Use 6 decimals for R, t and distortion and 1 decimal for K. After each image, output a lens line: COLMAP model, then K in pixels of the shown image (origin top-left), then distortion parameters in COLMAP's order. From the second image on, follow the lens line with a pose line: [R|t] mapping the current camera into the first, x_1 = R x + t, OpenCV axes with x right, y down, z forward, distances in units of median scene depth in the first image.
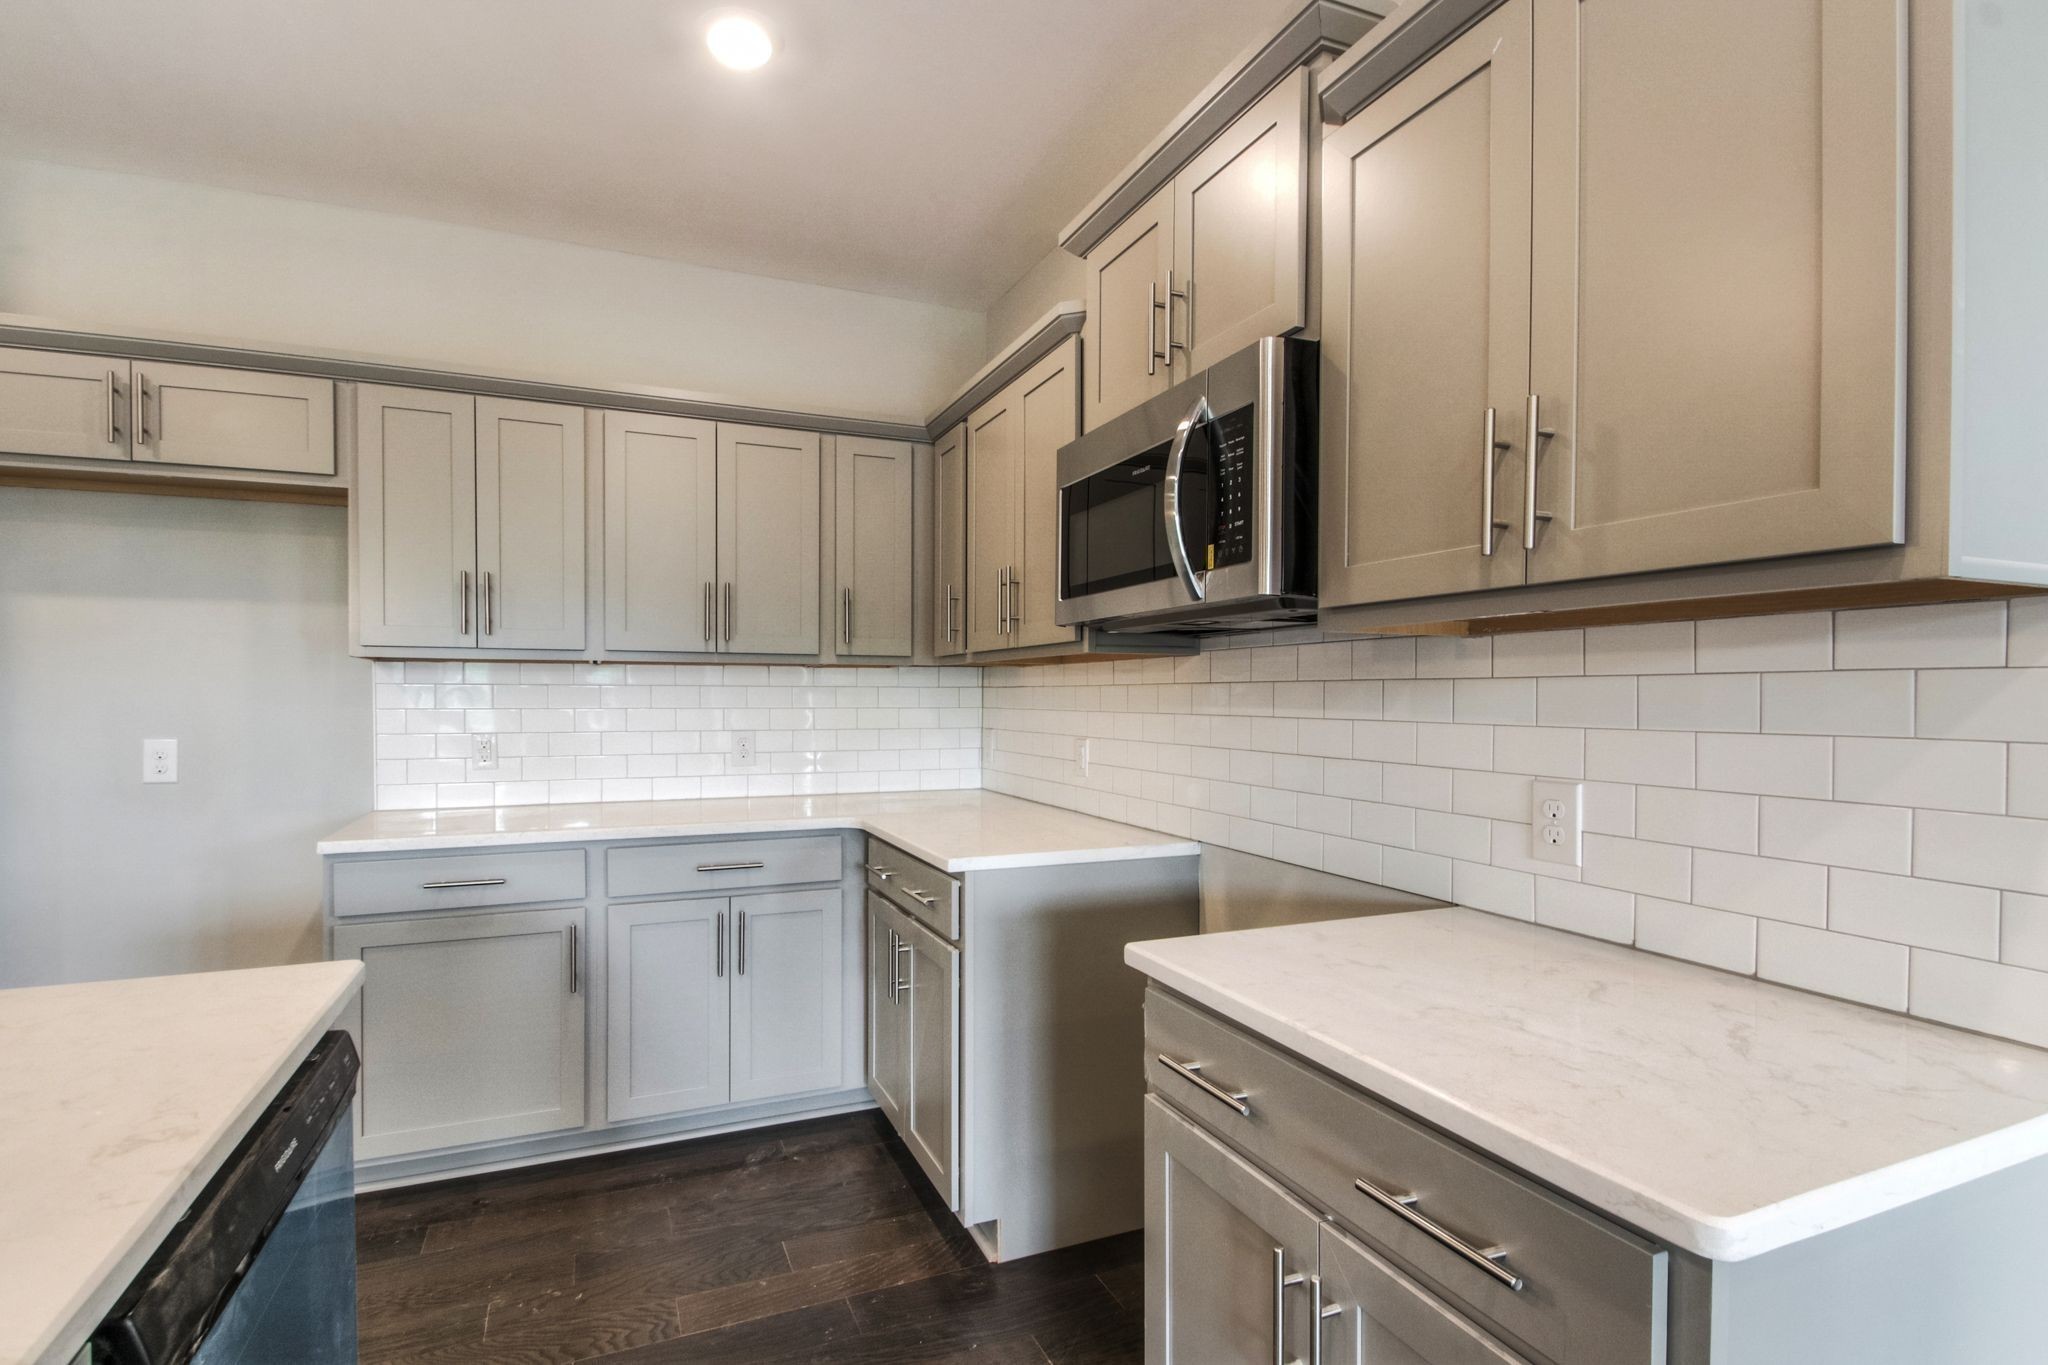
lens RADIAL K [[949.8, 0, 1012.6], [0, 949.8, 707.1], [0, 0, 1]] dist [0.003085, -0.000315]
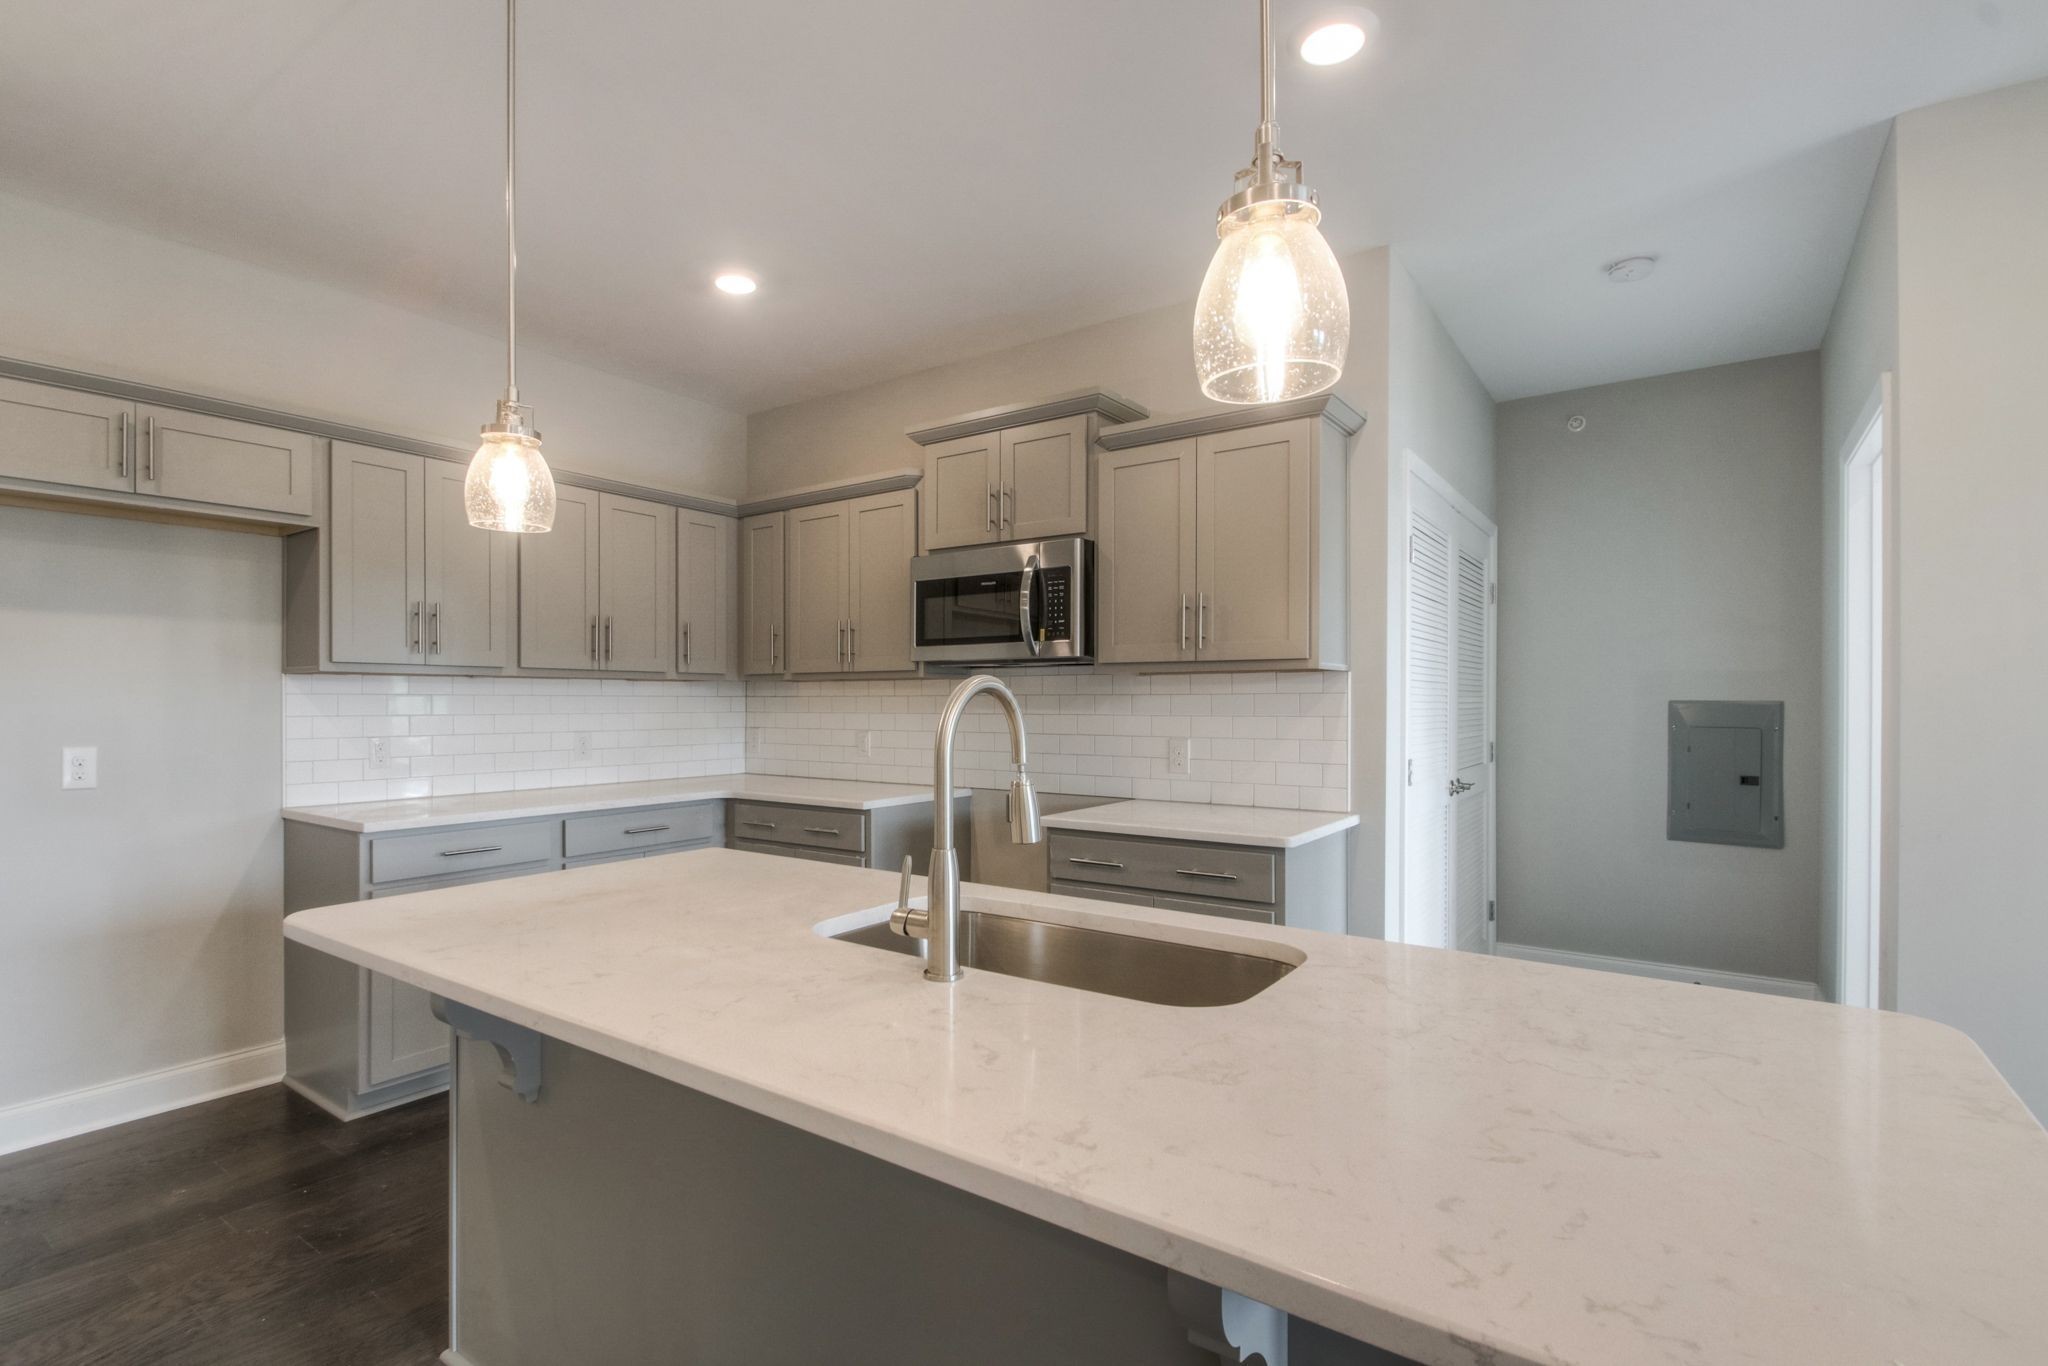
lens RADIAL K [[949.8, 0, 1012.6], [0, 949.8, 707.6], [0, 0, 1]] dist [0.003085, -0.000315]
pose [[0.841438, -0.005630, 0.540324, -0.670767], [0.008825, 0.999956, -0.003323, 0.003361], [-0.540281, 0.007565, 0.841450, -0.484201]]
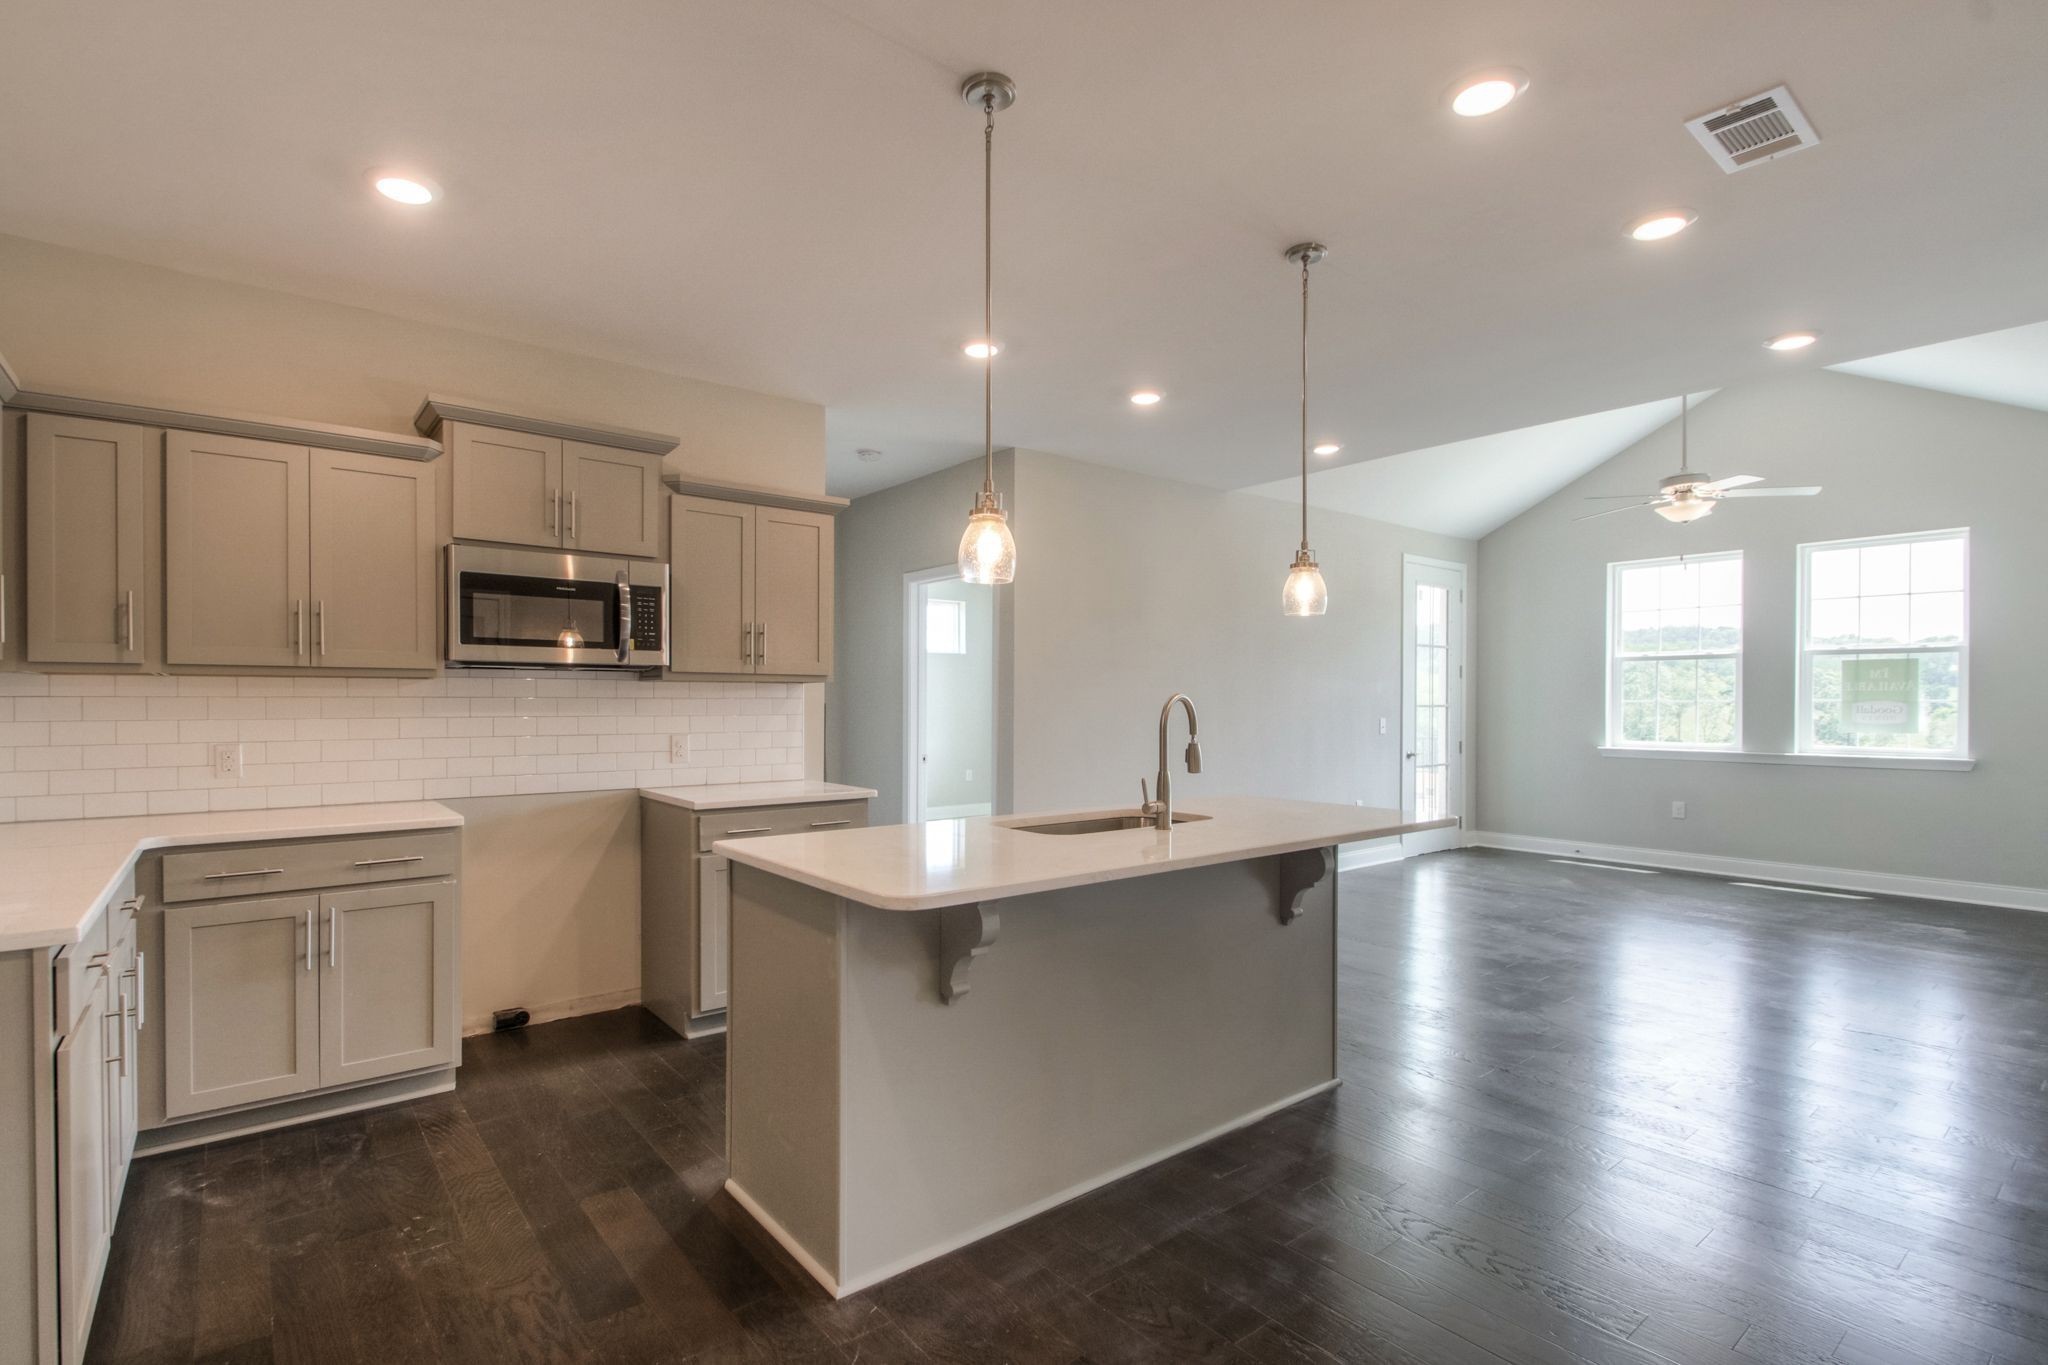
lens RADIAL K [[949.8, 0, 1012.6], [0, 949.8, 707.1], [0, 0, 1]] dist [0.003085, -0.000315]
pose [[-0.286219, -0.002000, 0.958162, -1.576729], [0.012859, 0.999900, 0.005929, -0.006122], [-0.958078, 0.014018, -0.286165, 0.548422]]
